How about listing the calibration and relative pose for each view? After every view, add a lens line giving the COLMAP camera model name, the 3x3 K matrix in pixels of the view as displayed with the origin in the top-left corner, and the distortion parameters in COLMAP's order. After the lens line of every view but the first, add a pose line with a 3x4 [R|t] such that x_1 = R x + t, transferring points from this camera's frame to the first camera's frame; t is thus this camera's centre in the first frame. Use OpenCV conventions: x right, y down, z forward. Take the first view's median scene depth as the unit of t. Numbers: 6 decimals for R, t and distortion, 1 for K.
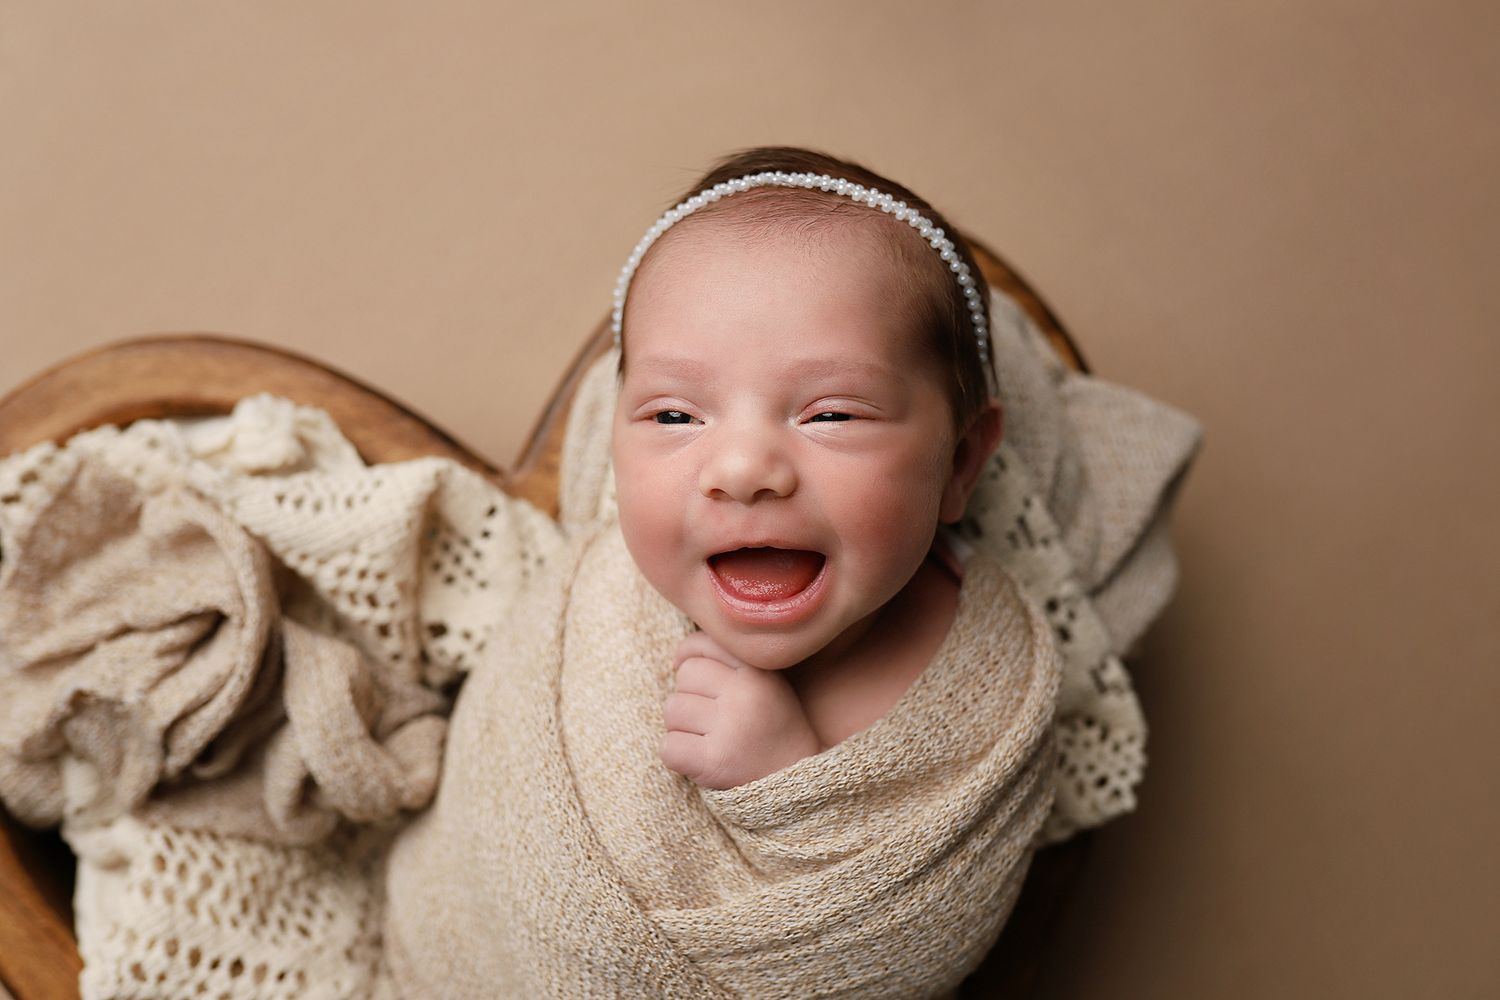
lens RADIAL K [[1576.1, 0, 740.9], [0, 1576.1, 495.7], [0, 0, 1]] dist [-0.057342, 0.039905]
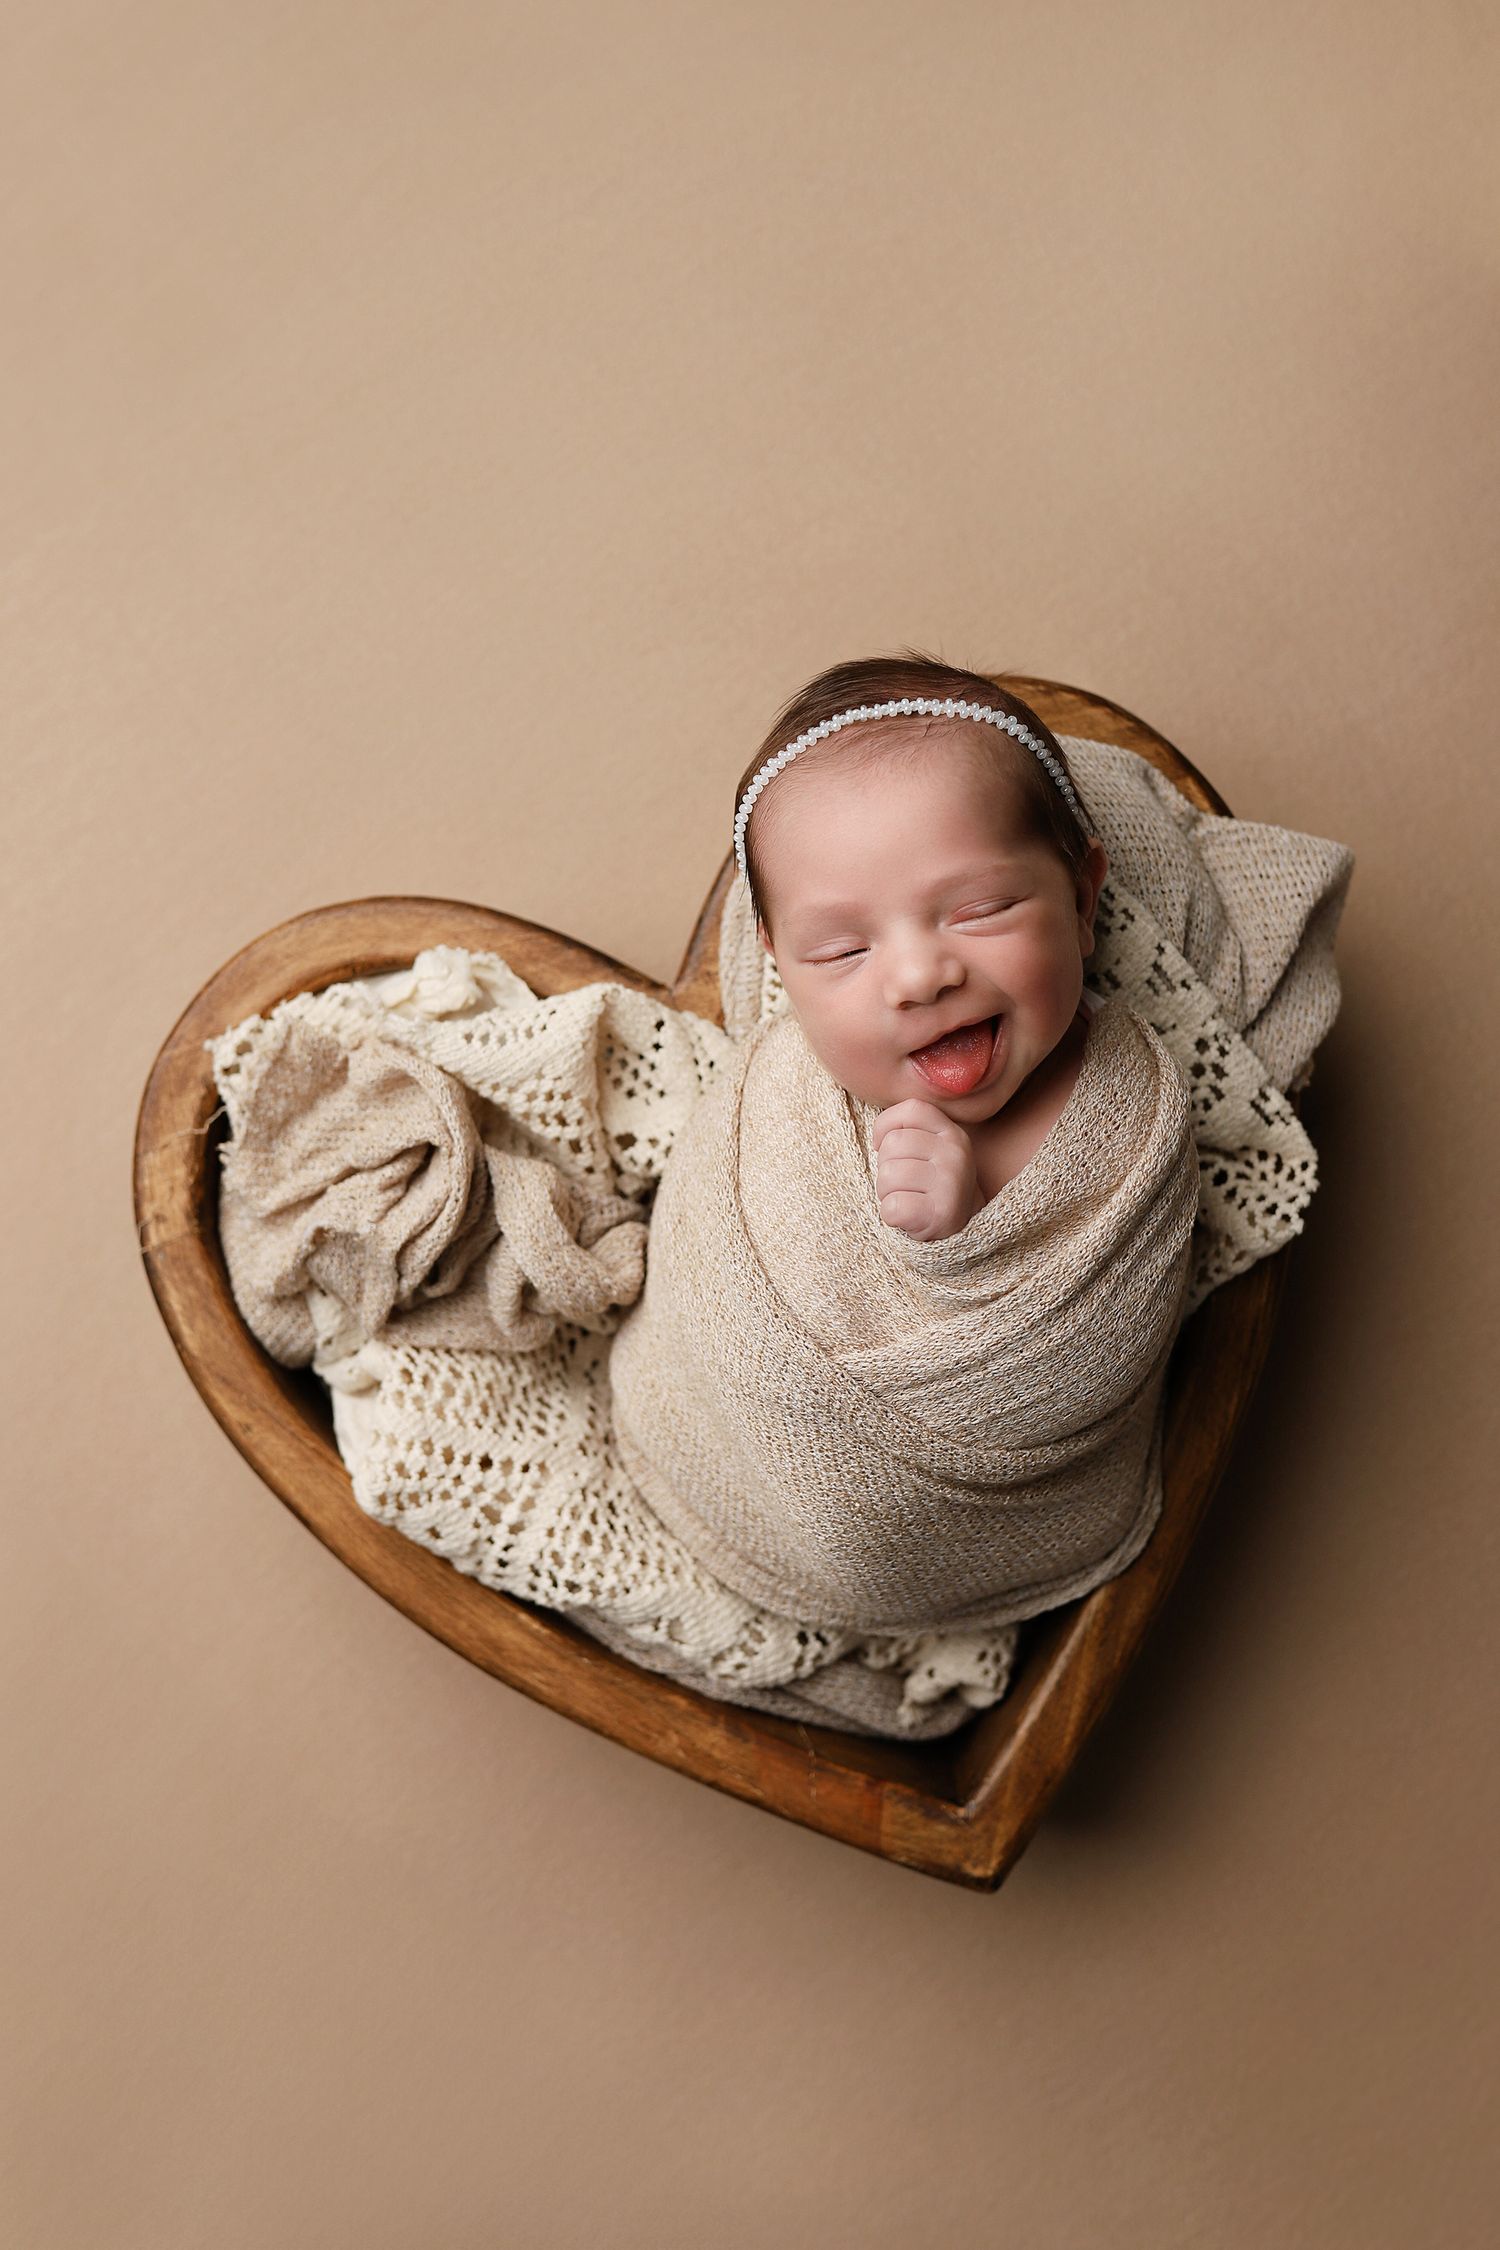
lens RADIAL K [[2924.9, 0, 750.0], [0, 2924.9, 1125.0], [0, 0, 1]] dist [-0.114640, 0.010749]
pose [[0.978563, -0.122629, -0.165461, 0.229498], [0.130872, 0.990599, 0.039831, 0.006764], [0.159021, -0.060631, 0.985412, -0.981945]]
